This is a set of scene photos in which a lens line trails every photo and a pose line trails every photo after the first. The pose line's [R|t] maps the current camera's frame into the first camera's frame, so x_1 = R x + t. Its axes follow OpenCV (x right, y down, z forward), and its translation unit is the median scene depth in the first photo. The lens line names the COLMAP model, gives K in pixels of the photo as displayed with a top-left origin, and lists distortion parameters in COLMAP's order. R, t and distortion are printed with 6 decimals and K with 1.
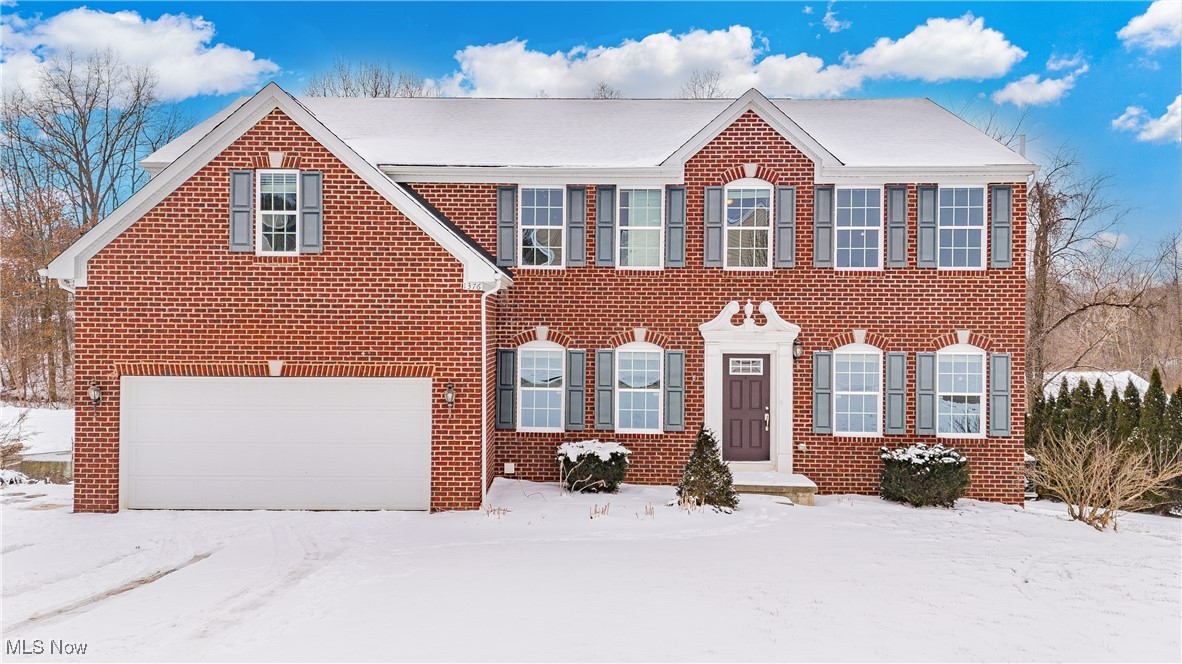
lens RADIAL K [[886.7, 0, 554.3], [0, 886.7, 315.7], [0, 0, 1]] dist [0.095032, -0.096293]
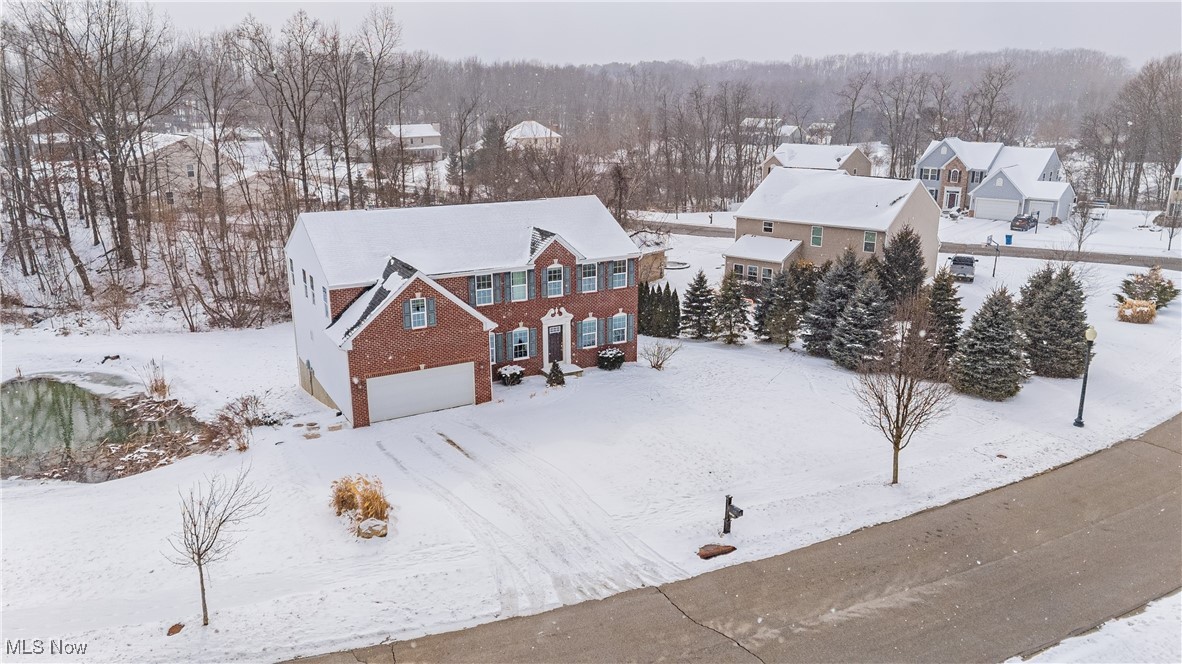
lens RADIAL K [[896.3, 0, 593.6], [0, 896.3, 306.1], [0, 0, 1]] dist [0.154617, -0.218166]
pose [[0.860892, -0.135407, 0.490439, -1.057563], [0.004063, 0.965735, 0.259500, -0.750595], [-0.508772, -0.221409, 0.831943, -1.390683]]
